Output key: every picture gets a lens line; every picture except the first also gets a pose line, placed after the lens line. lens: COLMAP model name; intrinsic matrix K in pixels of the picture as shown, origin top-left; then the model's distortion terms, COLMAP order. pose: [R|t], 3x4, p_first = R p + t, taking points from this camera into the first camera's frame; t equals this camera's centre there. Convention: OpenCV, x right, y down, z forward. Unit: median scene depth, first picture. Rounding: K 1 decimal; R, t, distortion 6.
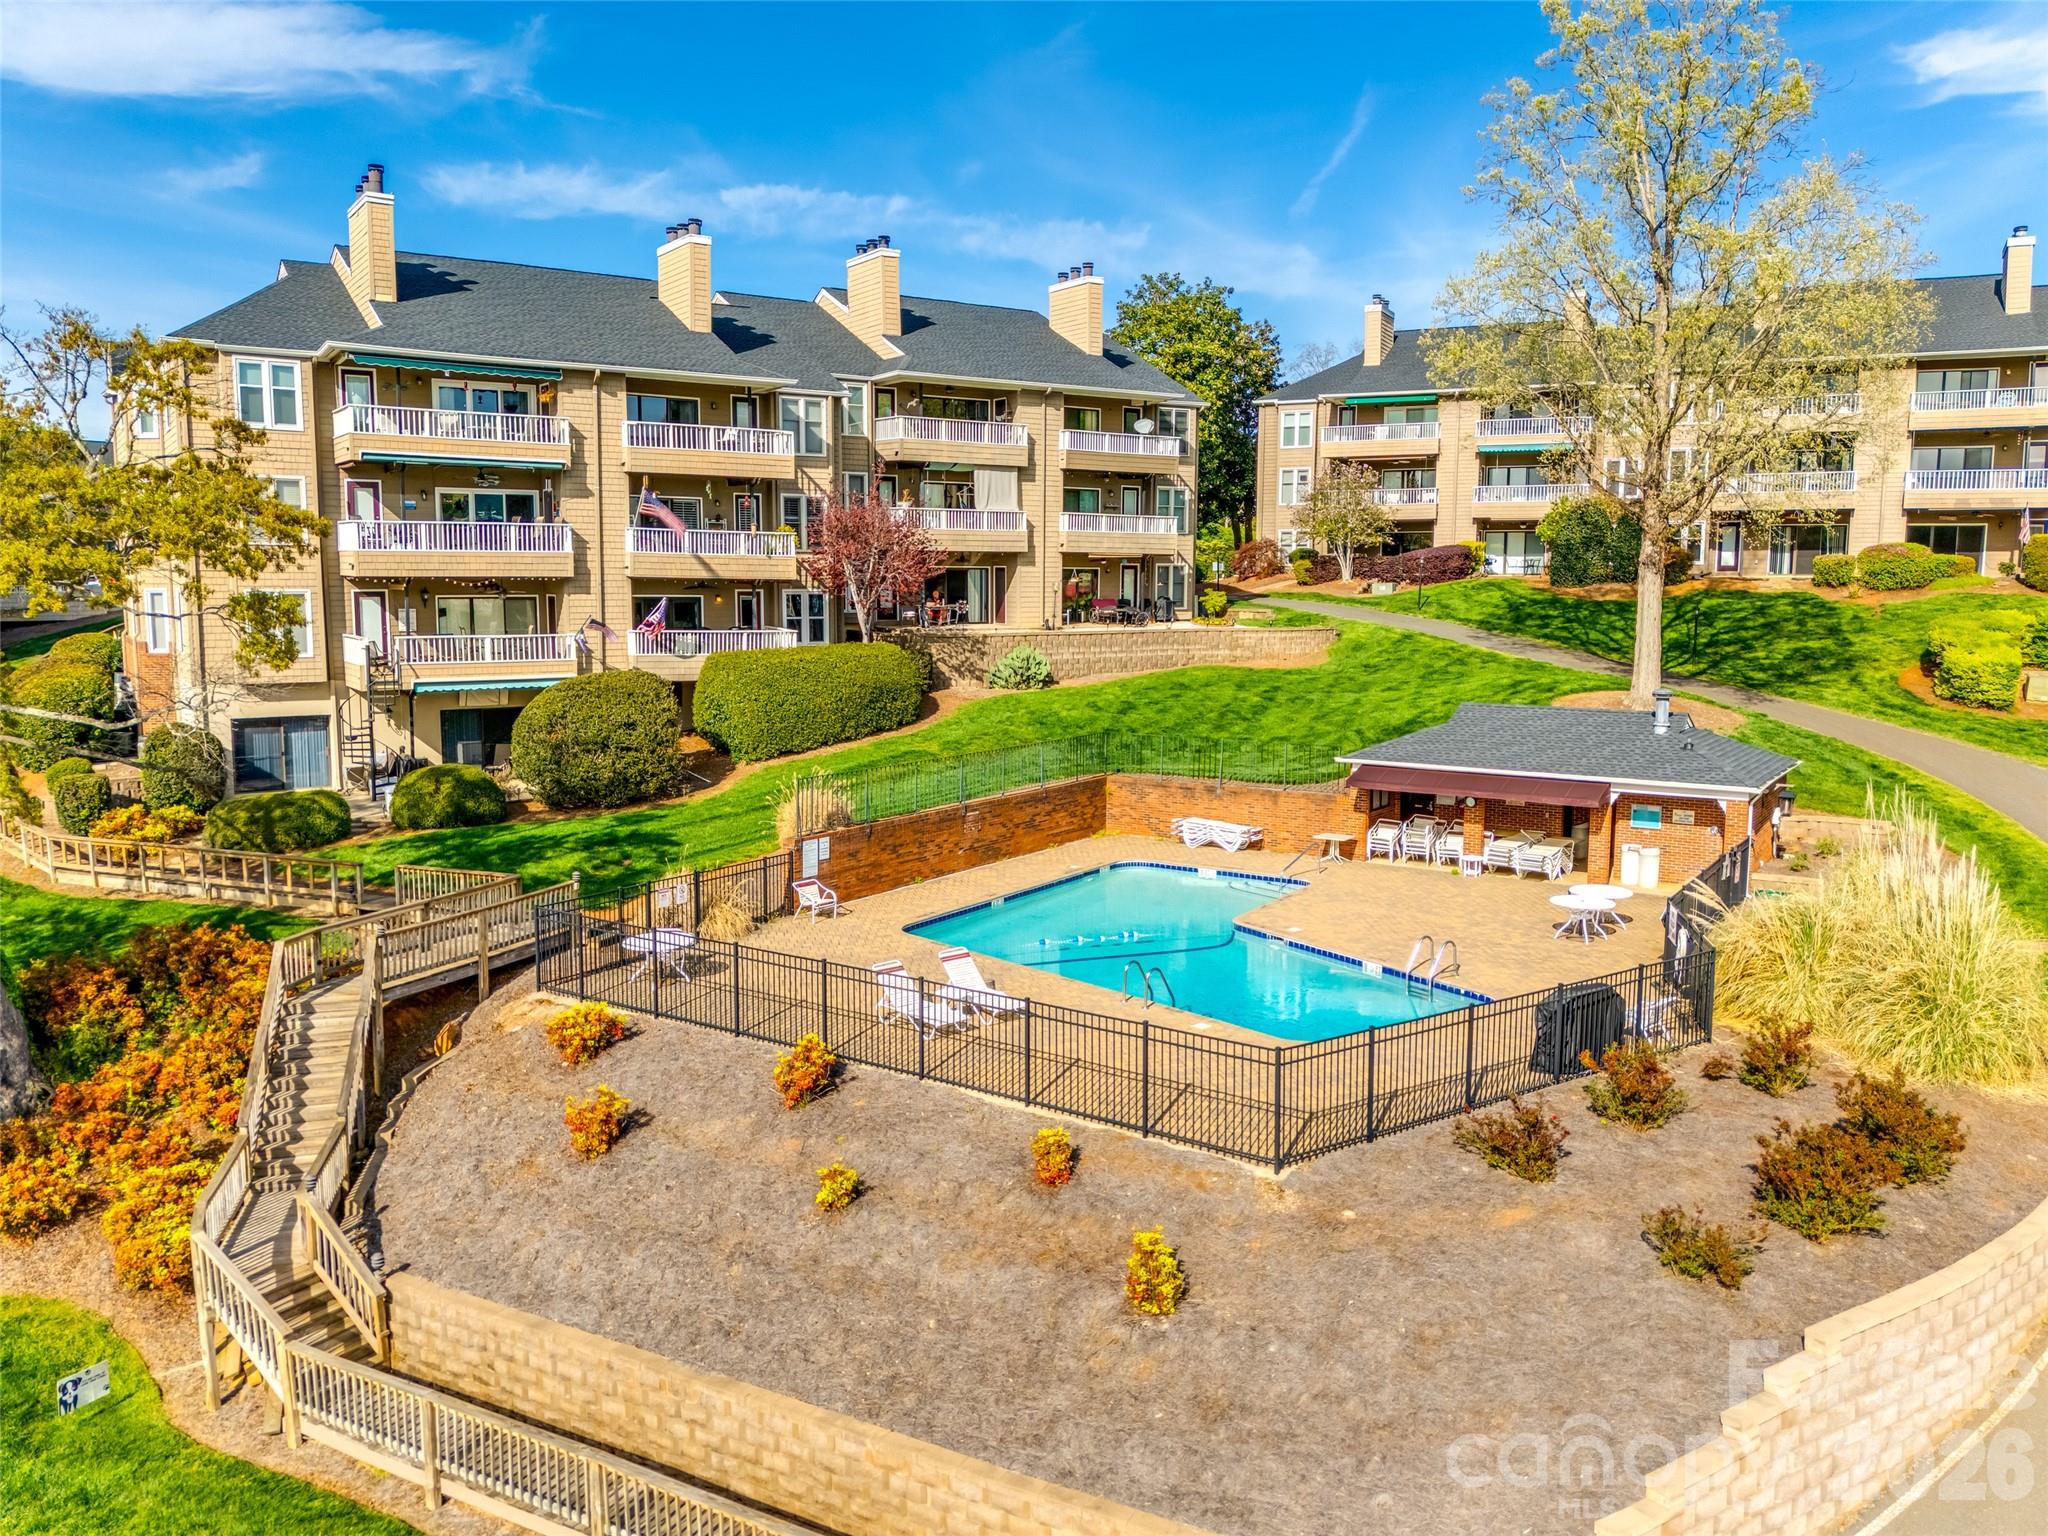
lens RADIAL K [[1579.8, 0, 1034.3], [0, 1579.8, 767.5], [0, 0, 1]] dist [-0.009901, -0.005248]
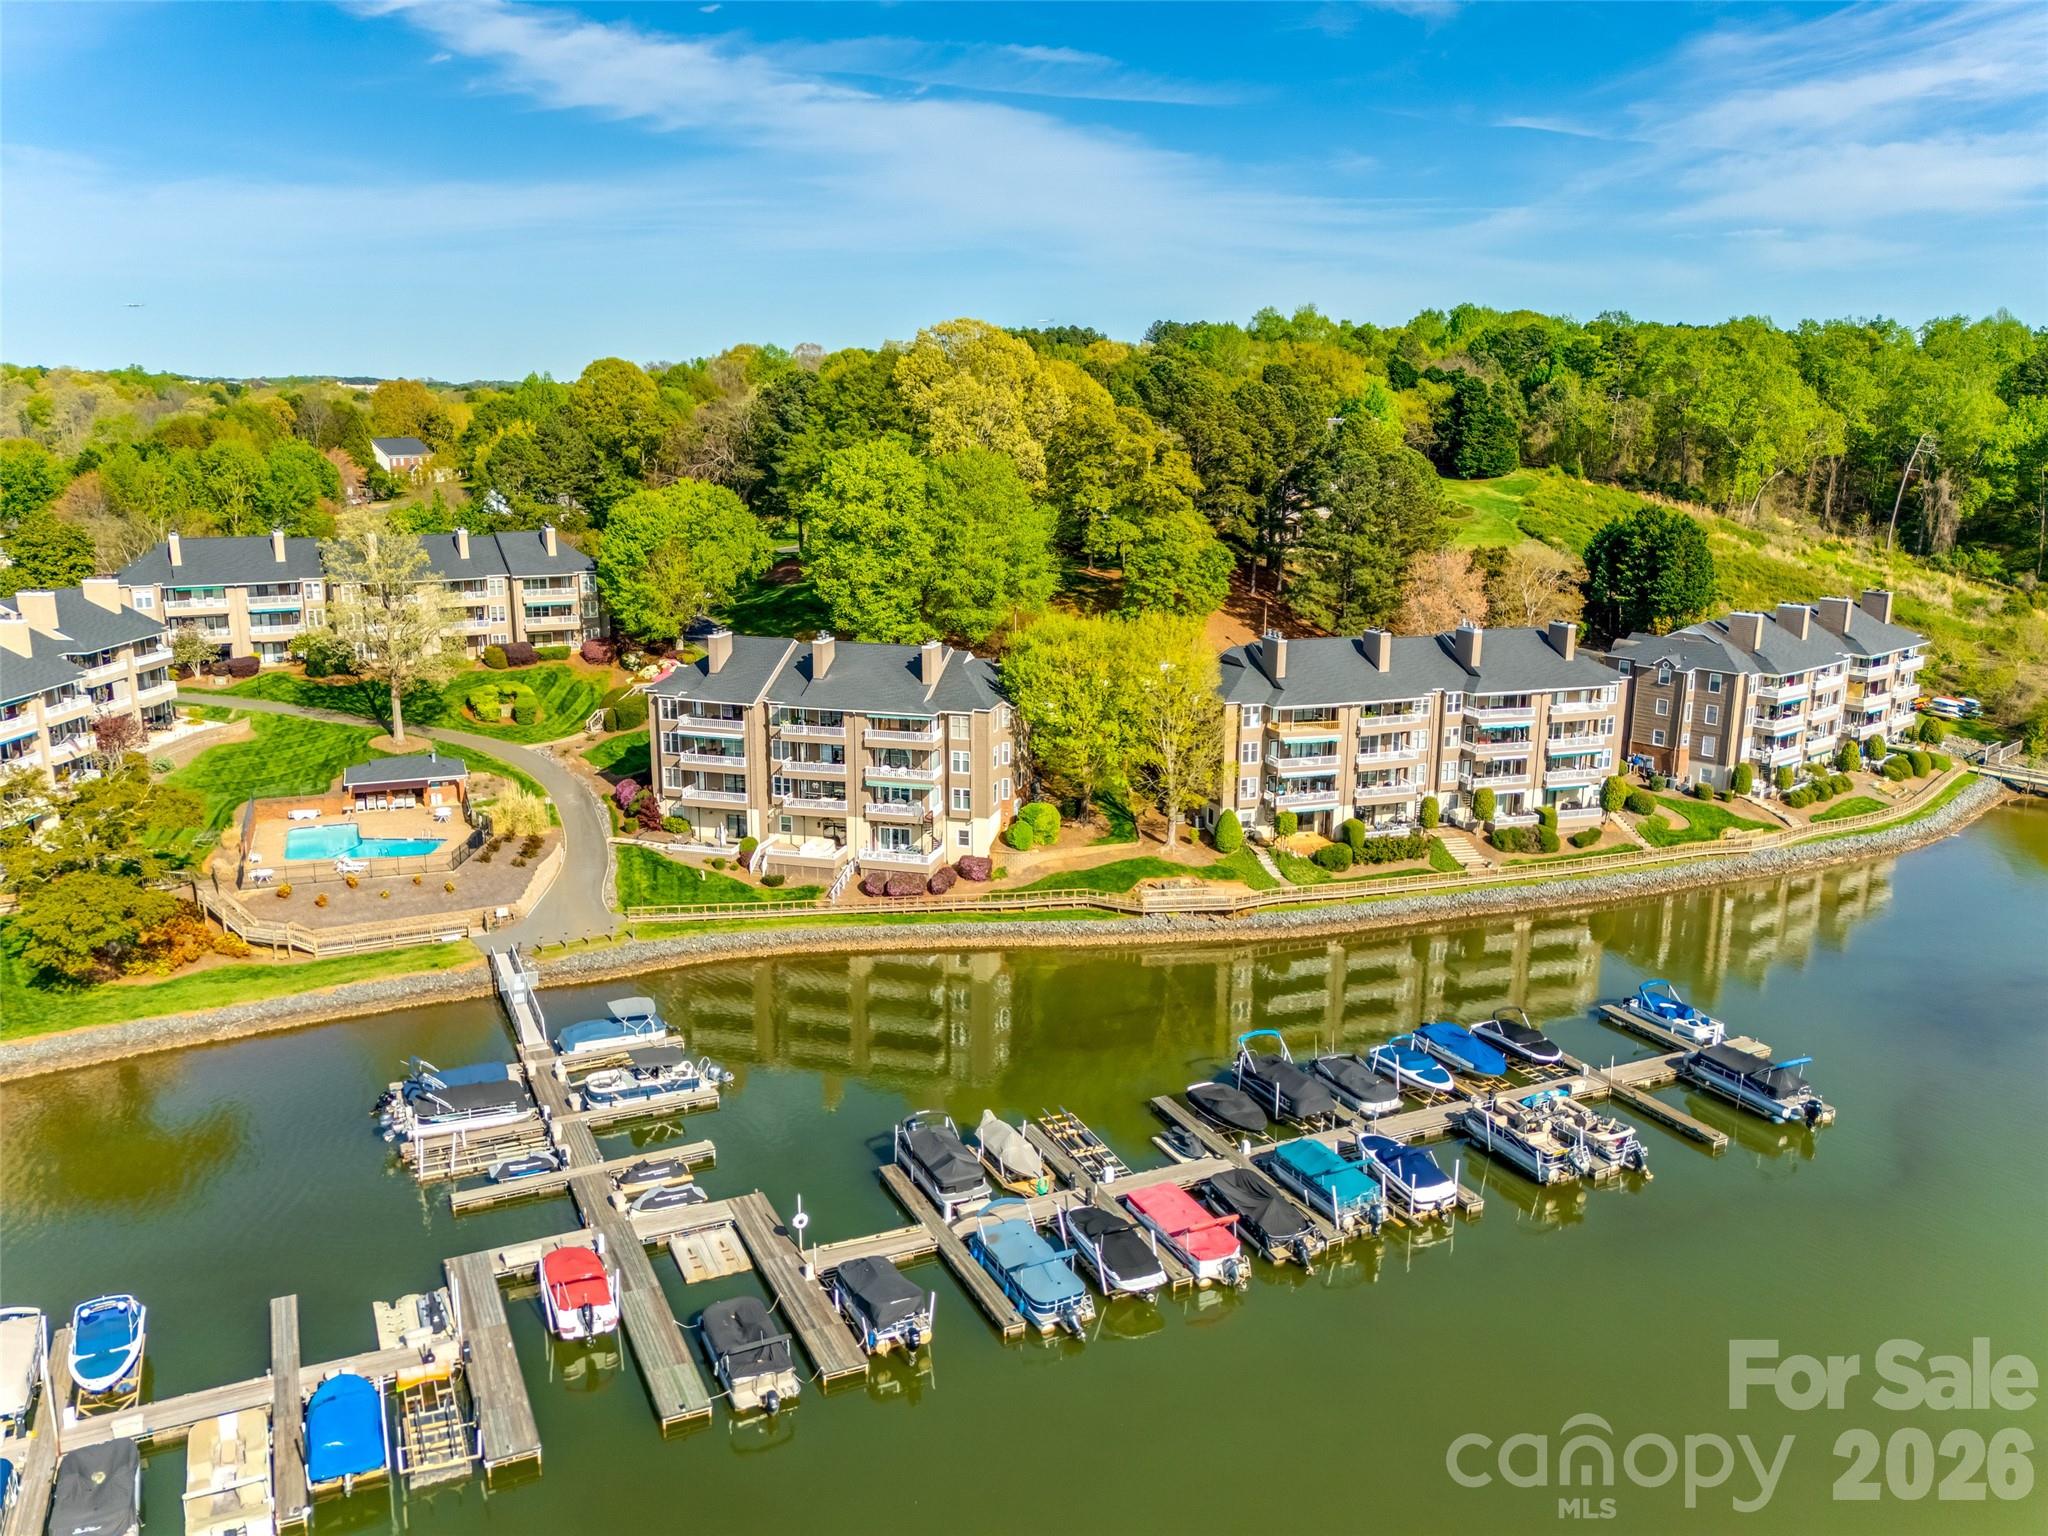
lens RADIAL K [[1579.8, 0, 1023.8], [0, 1579.8, 770.6], [0, 0, 1]] dist [-0.009901, -0.005248]
pose [[0.572838, -0.177565, 0.800204, -1.285454], [0.092006, 0.984013, 0.152489, -0.320873], [-0.814488, -0.013728, 0.580018, -1.637906]]
